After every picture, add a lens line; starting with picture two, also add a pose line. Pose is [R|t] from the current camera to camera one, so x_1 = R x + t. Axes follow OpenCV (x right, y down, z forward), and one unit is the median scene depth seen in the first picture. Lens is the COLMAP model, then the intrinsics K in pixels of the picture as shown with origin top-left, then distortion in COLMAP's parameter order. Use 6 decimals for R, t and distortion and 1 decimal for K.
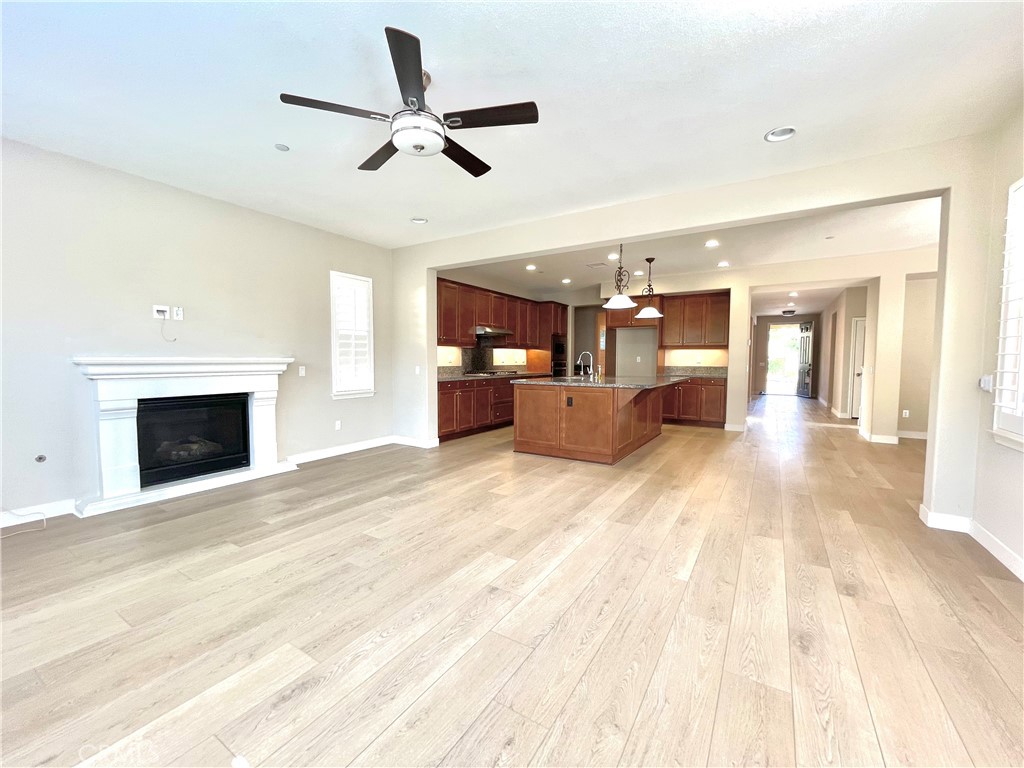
lens RADIAL K [[415.5, 0, 512.0], [0, 415.5, 384.0], [0, 0, 1]] dist [-0.001541, 0.000068]
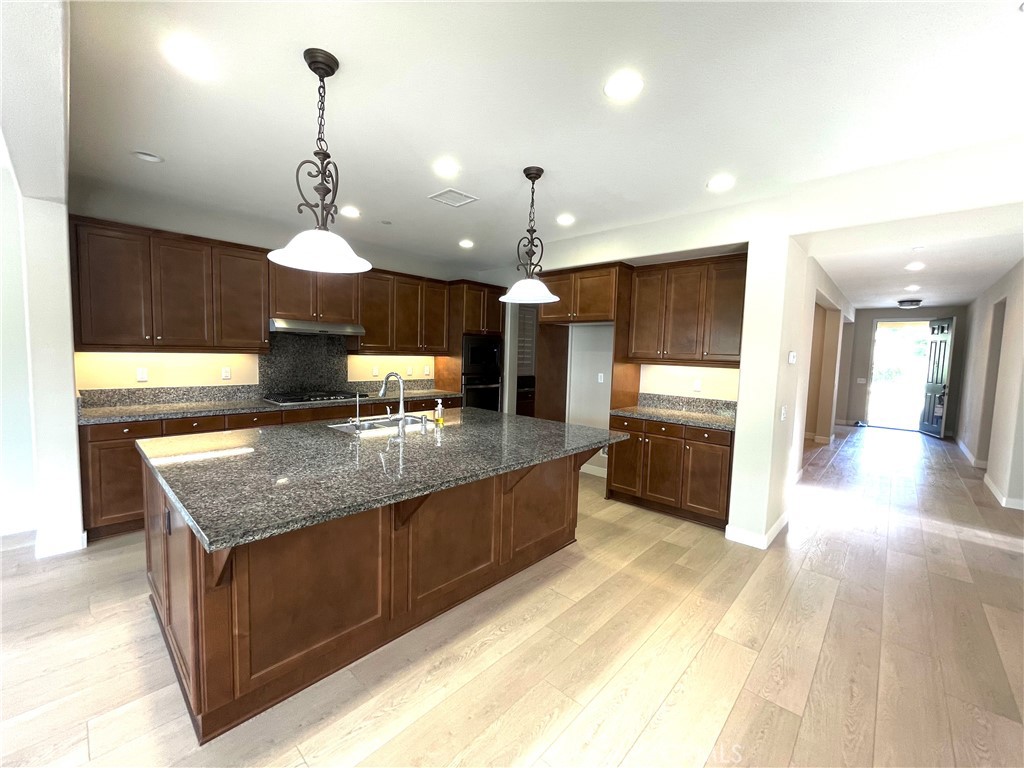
lens RADIAL K [[415.5, 0, 512.0], [0, 415.5, 384.0], [0, 0, 1]] dist [-0.001541, 0.000068]
pose [[0.981841, 0.037751, -0.185911, 0.310724], [-0.035400, 0.999246, 0.015946, -0.059326], [0.186373, -0.009075, 0.982437, 0.425352]]
